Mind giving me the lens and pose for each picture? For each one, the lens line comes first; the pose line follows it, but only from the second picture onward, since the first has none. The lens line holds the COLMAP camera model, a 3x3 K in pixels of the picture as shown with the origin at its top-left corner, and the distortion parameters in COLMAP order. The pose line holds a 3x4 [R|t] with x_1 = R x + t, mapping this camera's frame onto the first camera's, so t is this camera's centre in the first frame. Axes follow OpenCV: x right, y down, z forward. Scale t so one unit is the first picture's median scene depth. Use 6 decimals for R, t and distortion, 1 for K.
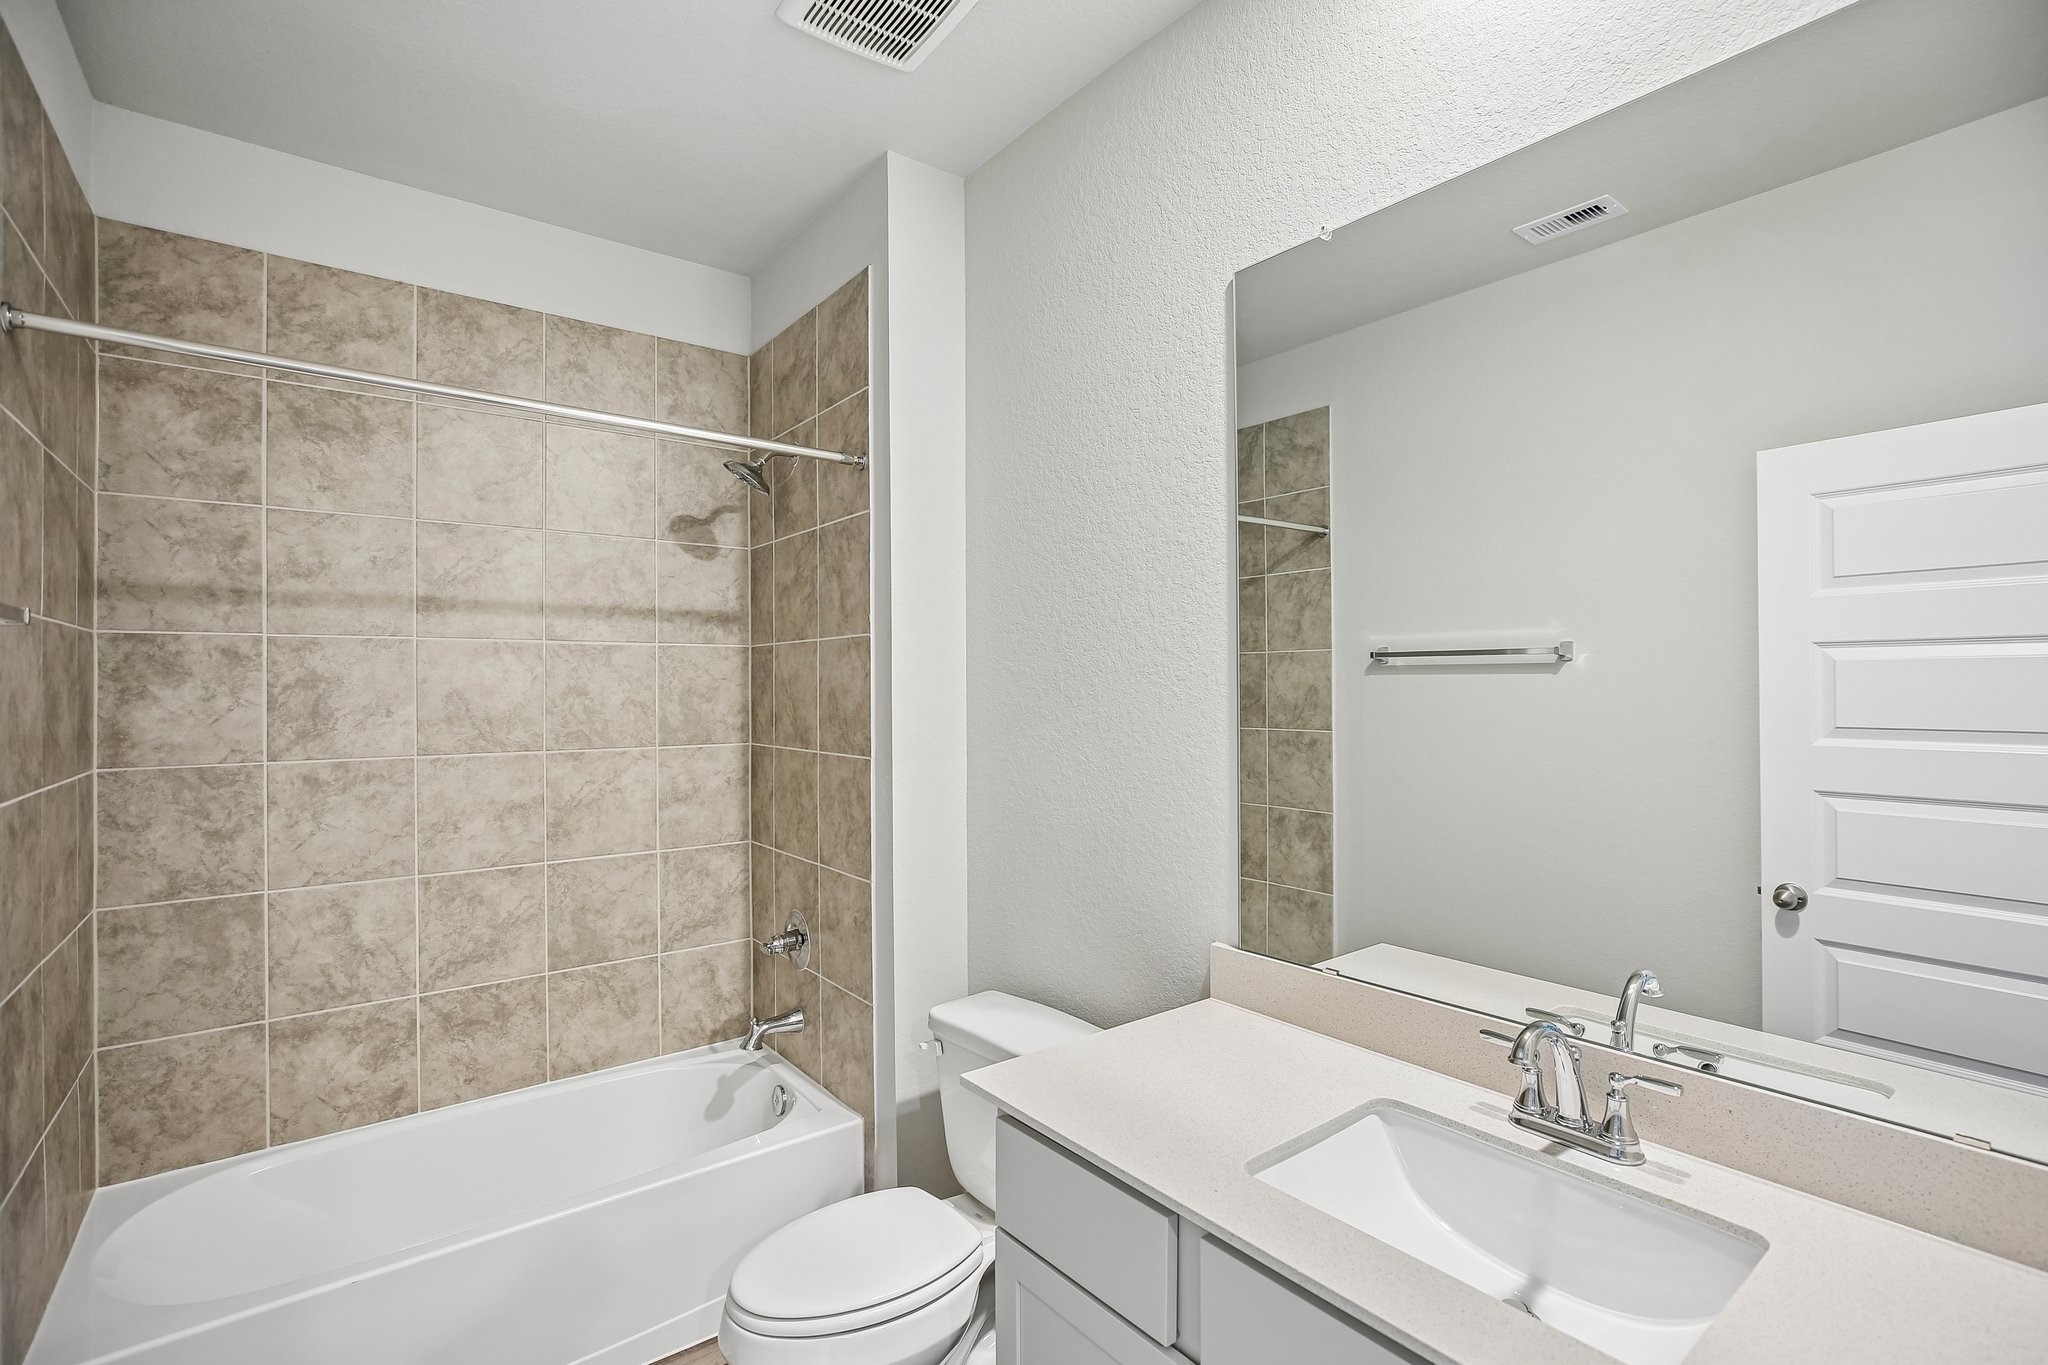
lens RADIAL K [[933.2, 0, 1016.6], [0, 933.2, 680.1], [0, 0, 1]] dist [-0.011526, 0.000522]
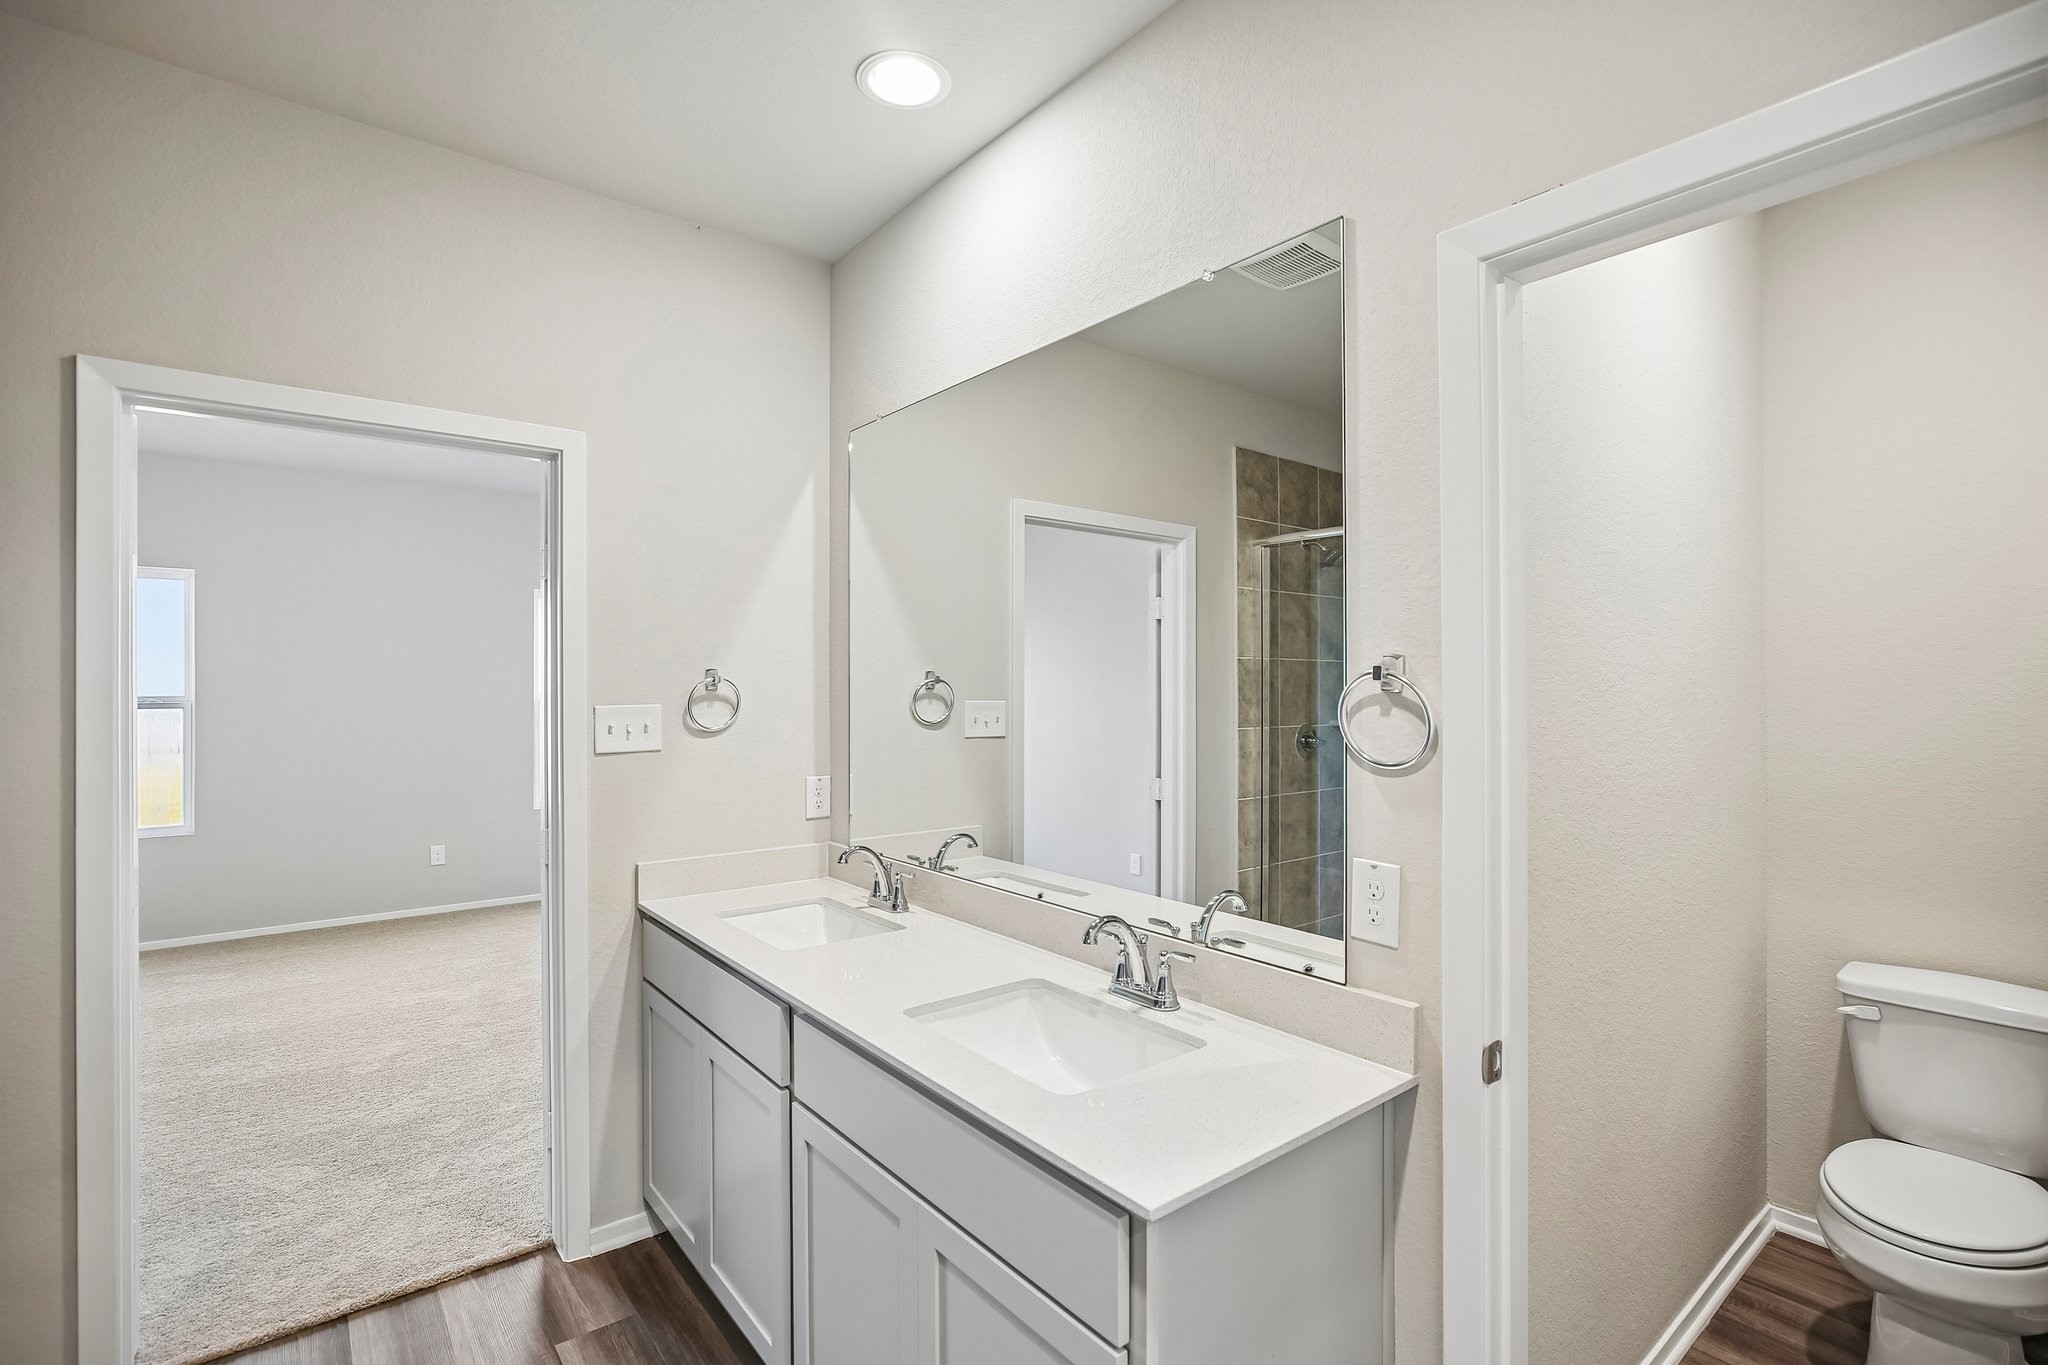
lens RADIAL K [[933.2, 0, 1016.6], [0, 933.2, 680.1], [0, 0, 1]] dist [-0.011526, 0.000522]
pose [[0.998923, 0.005878, 0.046027, 0.336866], [-0.005769, 0.999980, -0.002503, 0.000267], [-0.046041, 0.002235, 0.998937, -0.454298]]
